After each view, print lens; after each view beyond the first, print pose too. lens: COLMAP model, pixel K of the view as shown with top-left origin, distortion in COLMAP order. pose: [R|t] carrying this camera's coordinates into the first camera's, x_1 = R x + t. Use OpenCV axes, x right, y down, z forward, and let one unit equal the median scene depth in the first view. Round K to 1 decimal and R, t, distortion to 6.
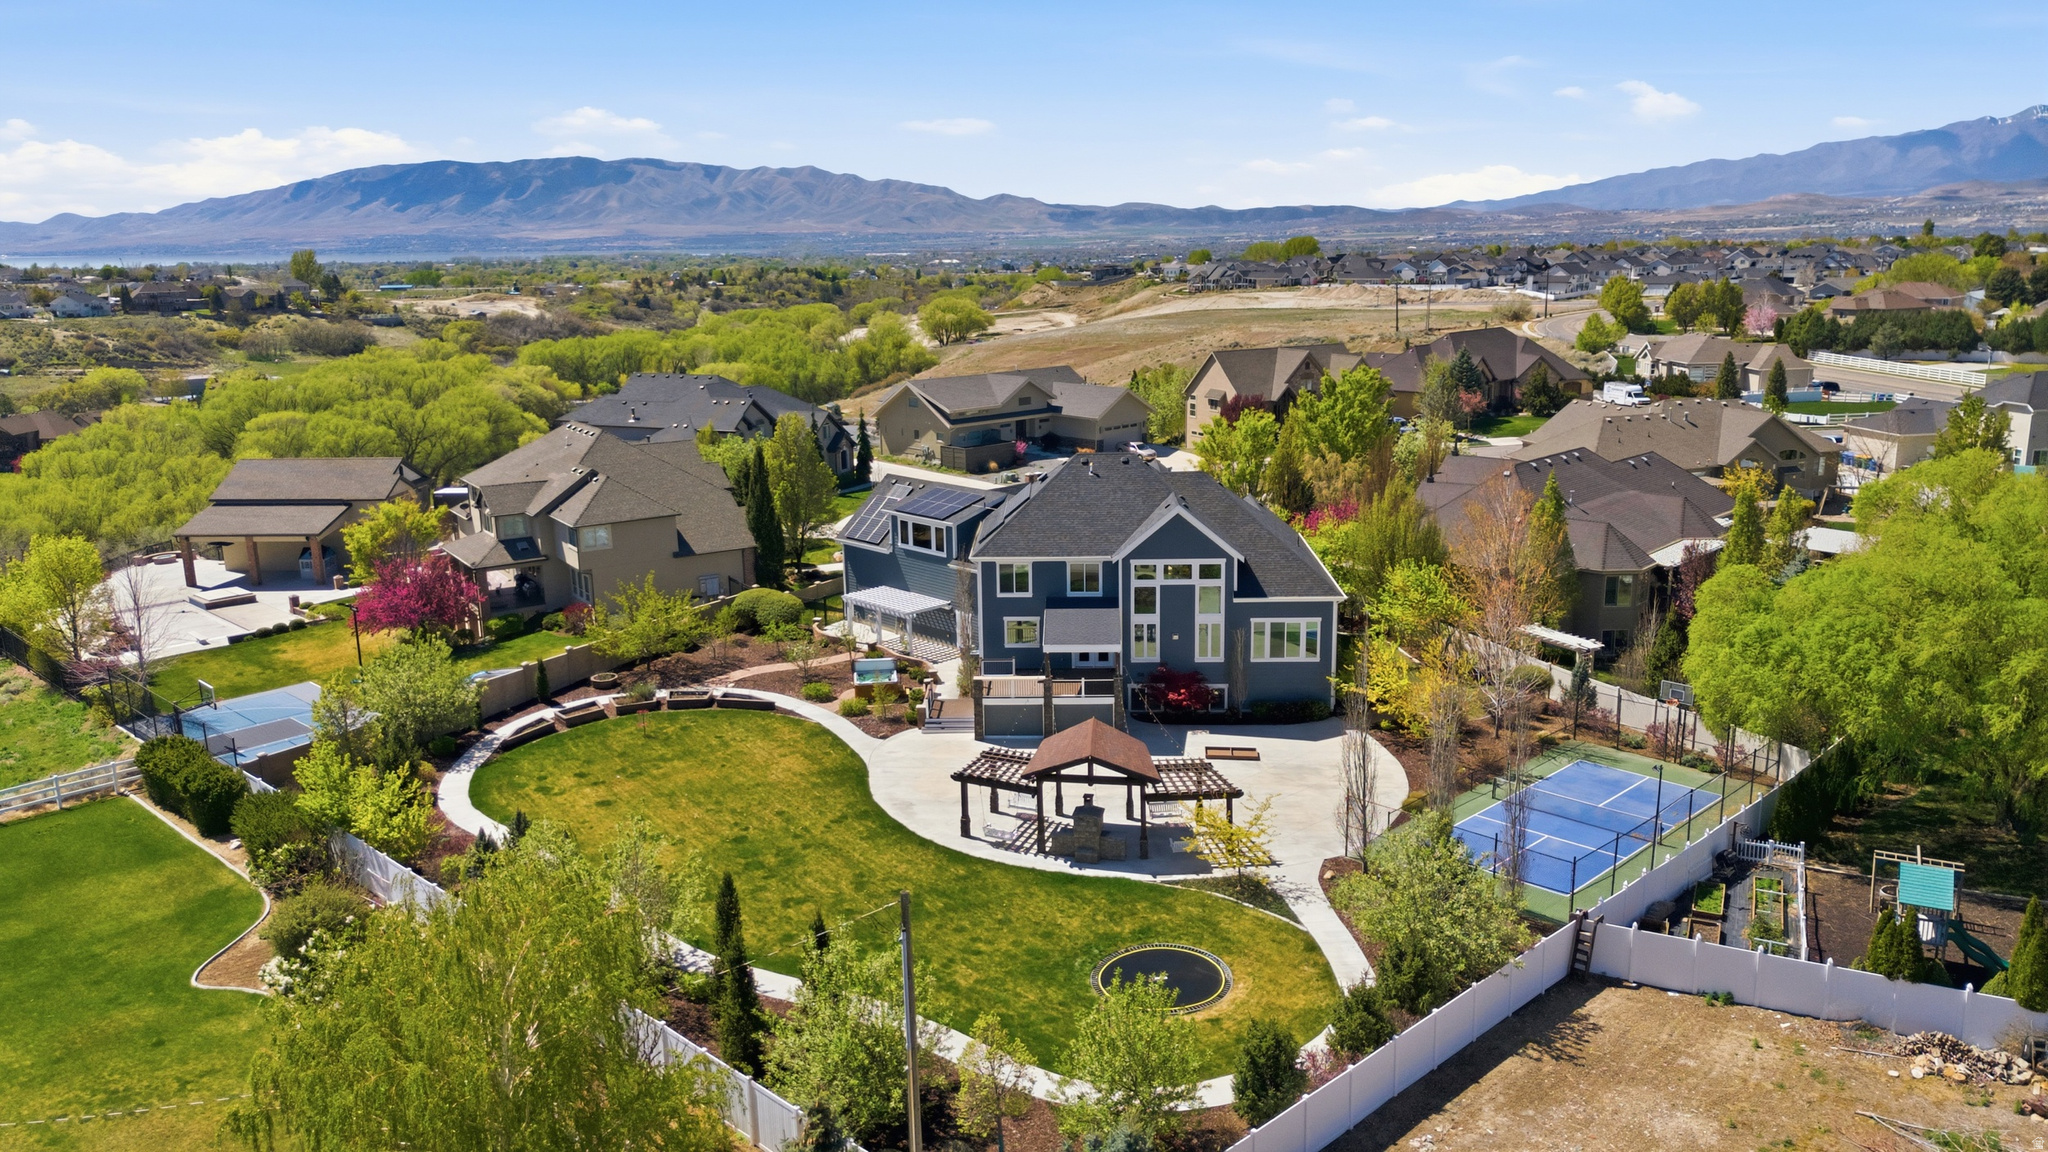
lens RADIAL K [[1495.7, 0, 1027.8], [0, 1495.7, 591.5], [0, 0, 1]] dist [0.067207, -0.057229]
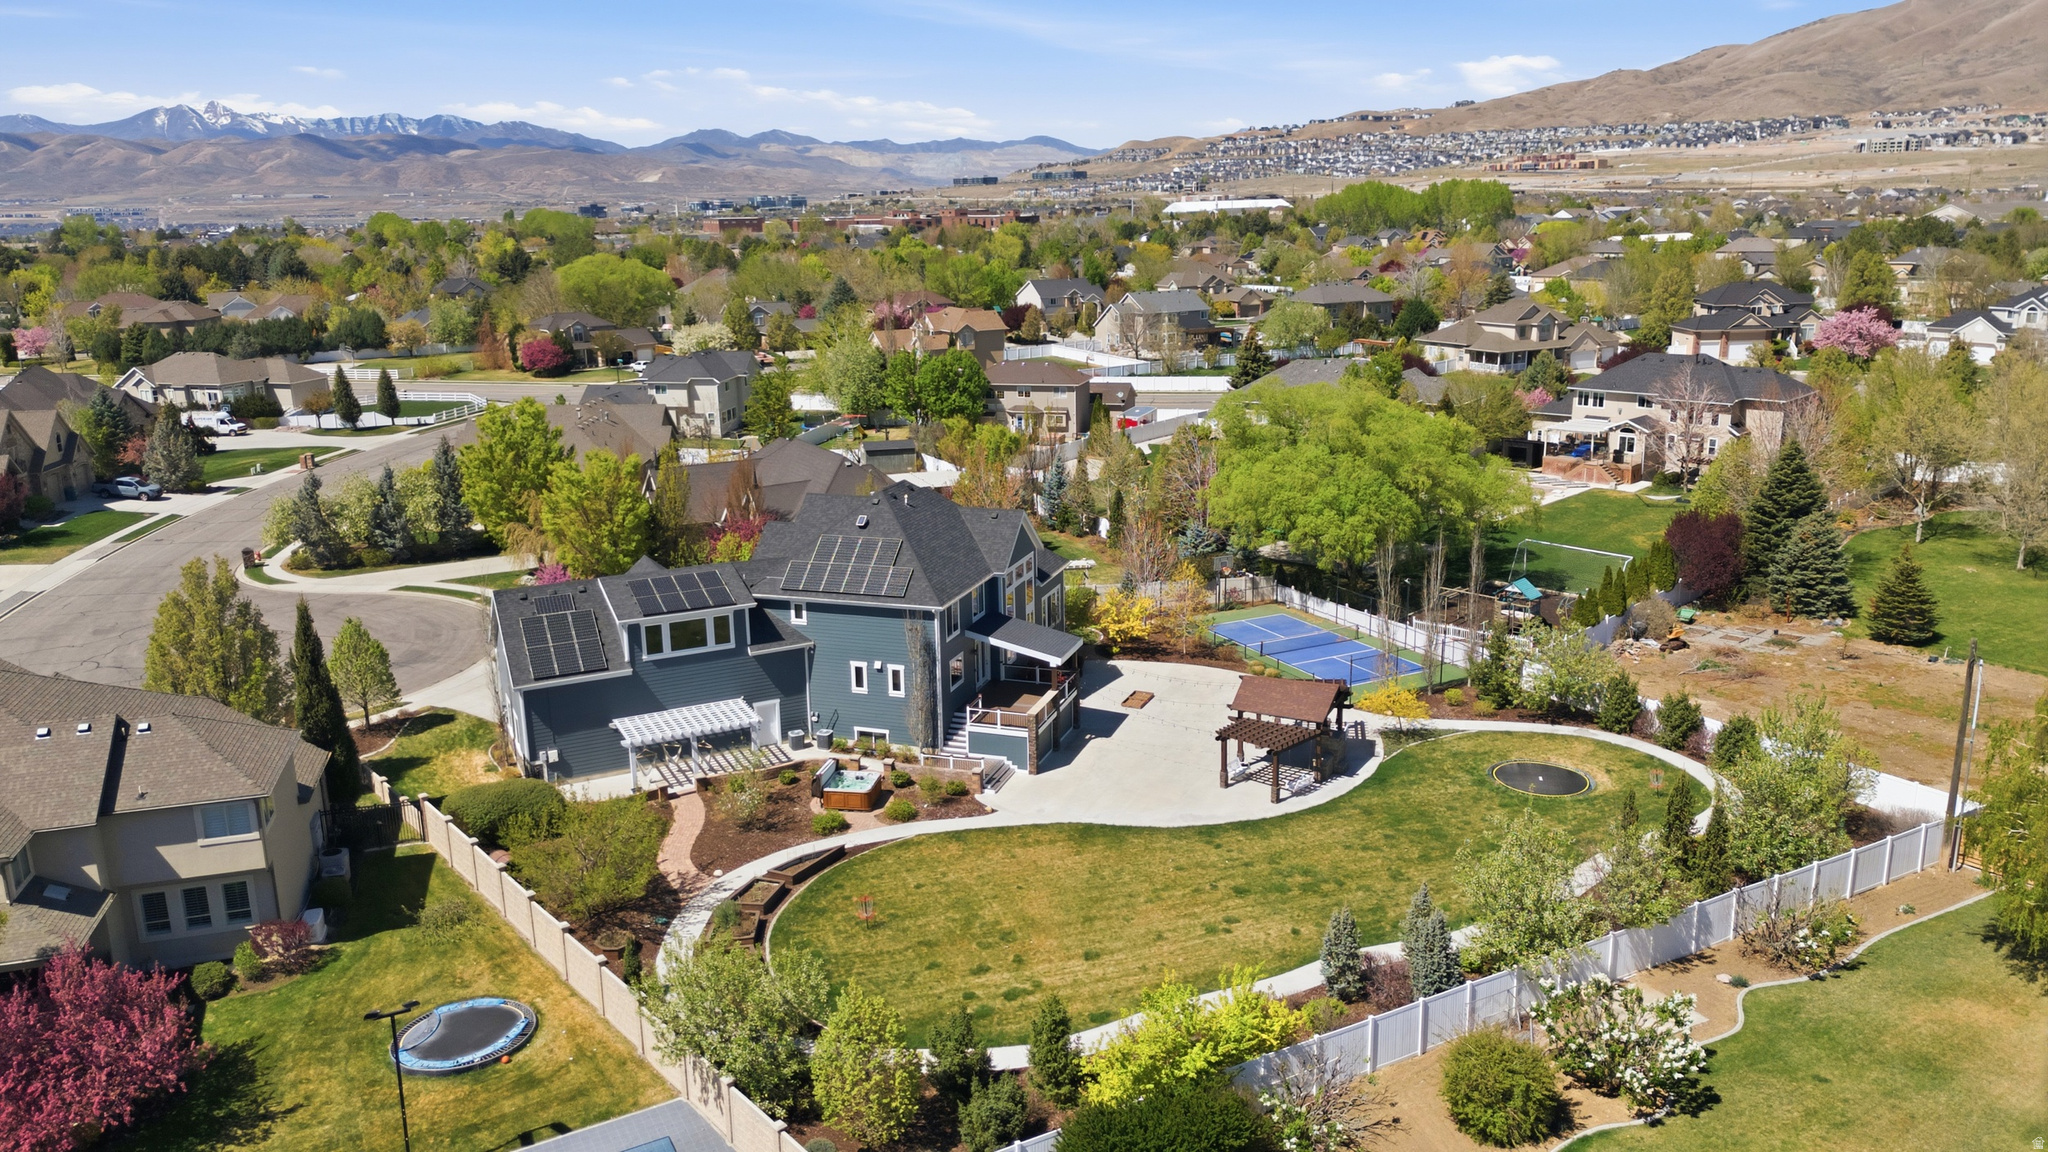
lens RADIAL K [[1495.7, 0, 1028.6], [0, 1495.7, 575.0], [0, 0, 1]] dist [0.067207, -0.057229]
pose [[0.286194, -0.220546, 0.932444, -0.135960], [0.231772, 0.960185, 0.155970, -0.026846], [-0.929717, 0.171477, 0.325916, 0.095897]]
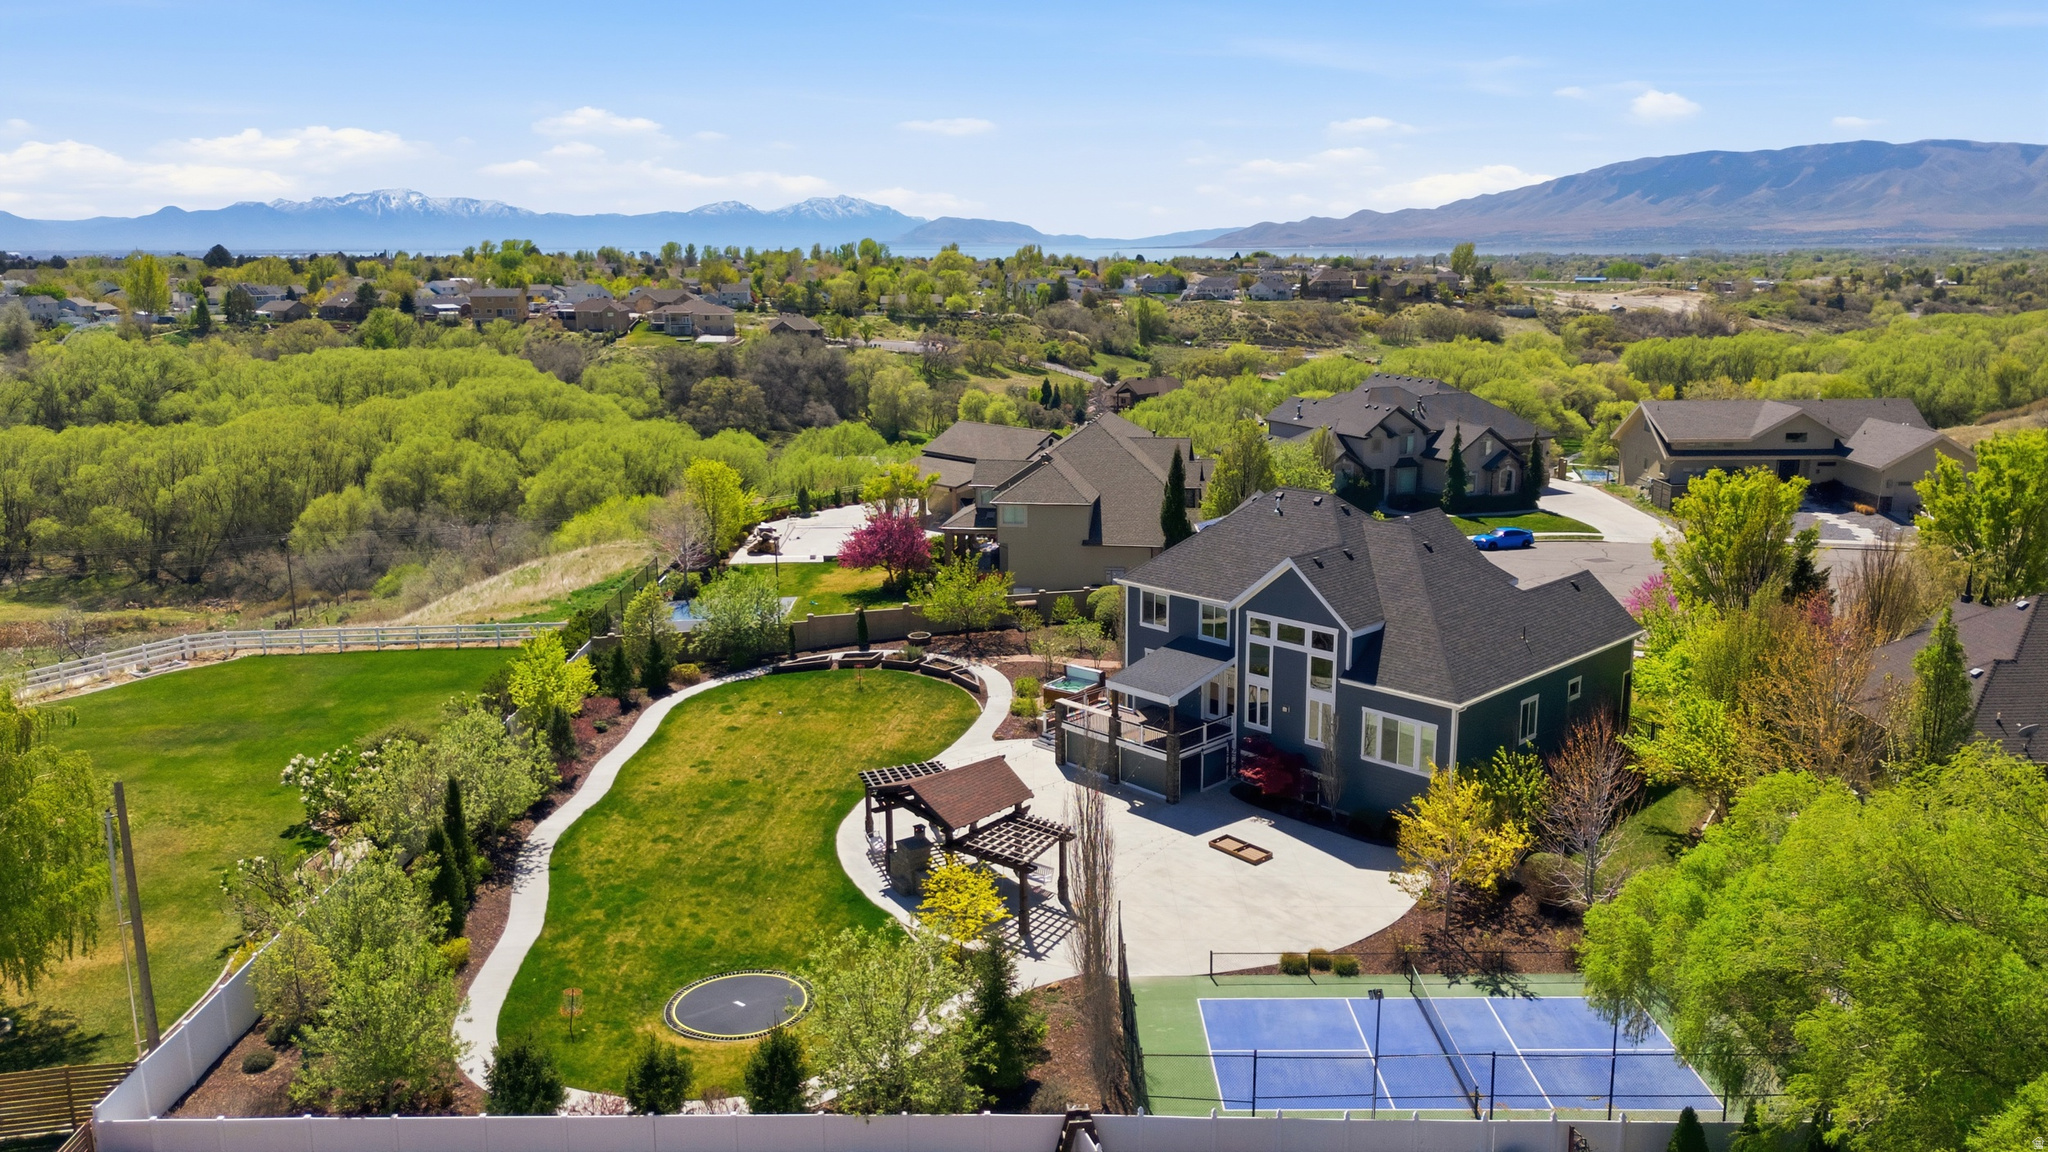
lens RADIAL K [[1495.7, 0, 1027.9], [0, 1495.7, 574.8], [0, 0, 1]] dist [0.067207, -0.057229]
pose [[0.719352, 0.162618, -0.675343, 0.085182], [-0.166480, 0.984238, 0.059670, -0.010973], [0.674402, 0.069508, 0.735086, 0.039233]]
